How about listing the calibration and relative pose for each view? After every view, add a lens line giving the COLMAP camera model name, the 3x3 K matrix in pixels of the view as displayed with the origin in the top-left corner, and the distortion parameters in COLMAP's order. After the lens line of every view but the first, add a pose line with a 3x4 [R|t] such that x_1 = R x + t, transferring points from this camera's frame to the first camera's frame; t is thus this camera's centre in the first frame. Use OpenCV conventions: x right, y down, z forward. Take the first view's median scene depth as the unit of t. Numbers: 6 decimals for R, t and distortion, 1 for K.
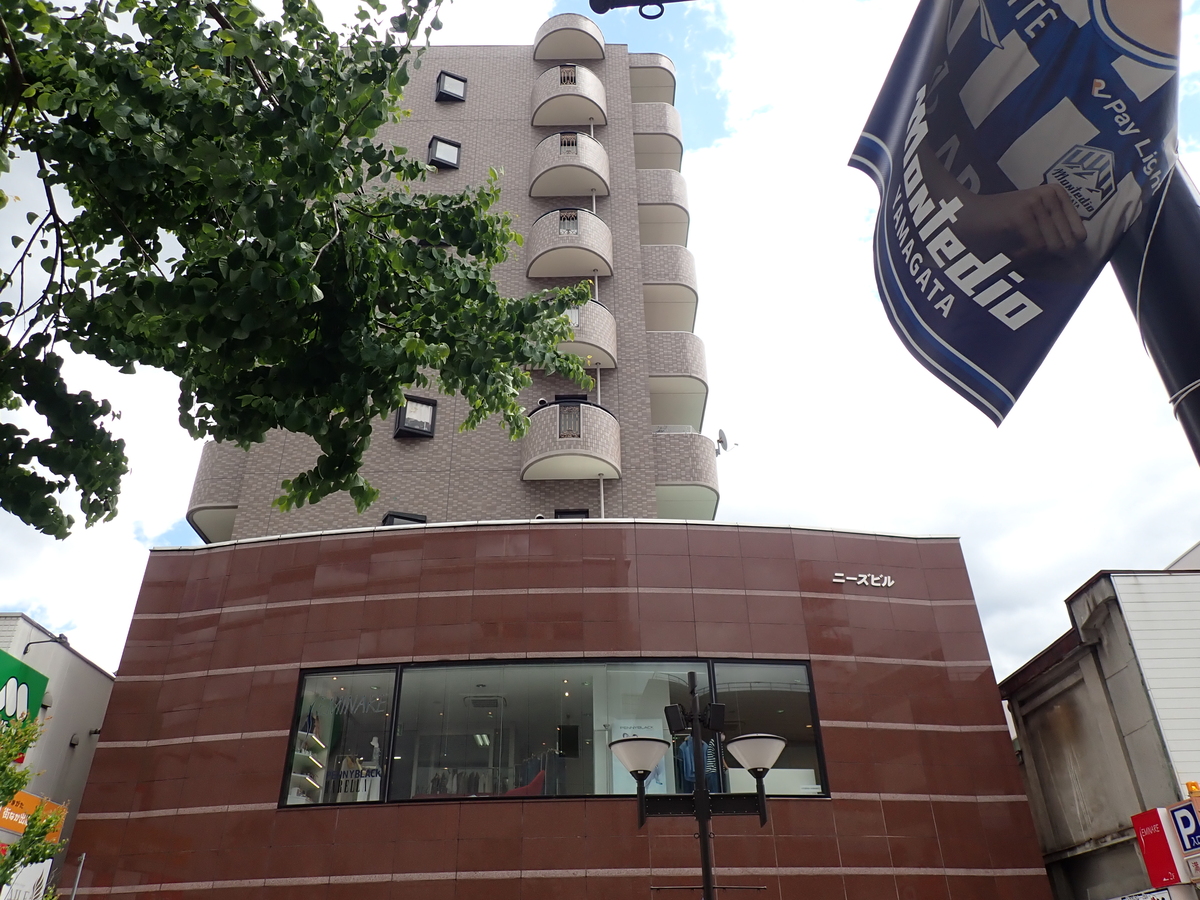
lens RADIAL K [[873.1, 0, 598.6], [0, 873.1, 467.2], [0, 0, 1]] dist [0.004003, -0.009512]
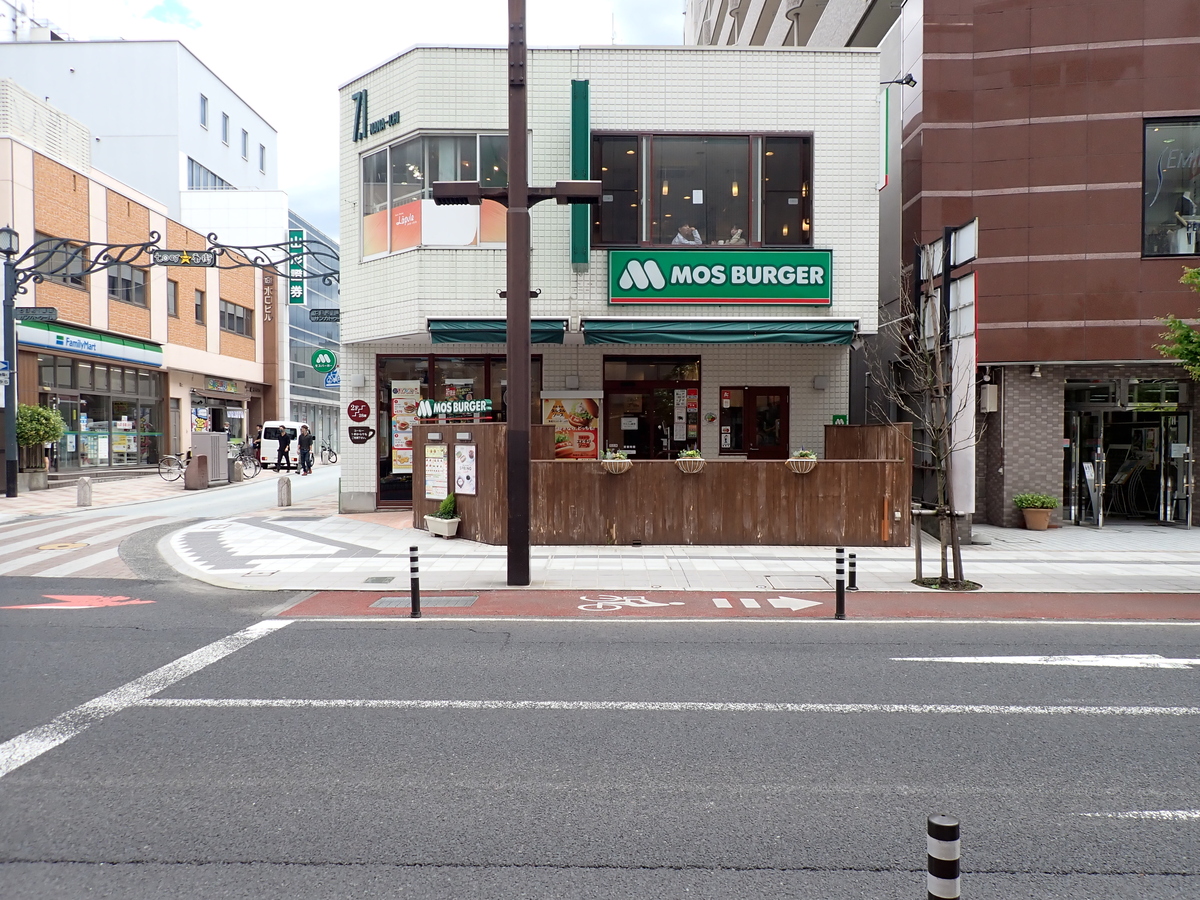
lens RADIAL K [[873.1, 0, 601.9], [0, 873.1, 449.0], [0, 0, 1]] dist [0.004003, -0.009512]
pose [[0.999758, 0.021293, -0.005538, -0.954954], [-0.014968, 0.842716, 0.538150, 0.033112], [0.016126, -0.537937, 0.842831, -0.004754]]
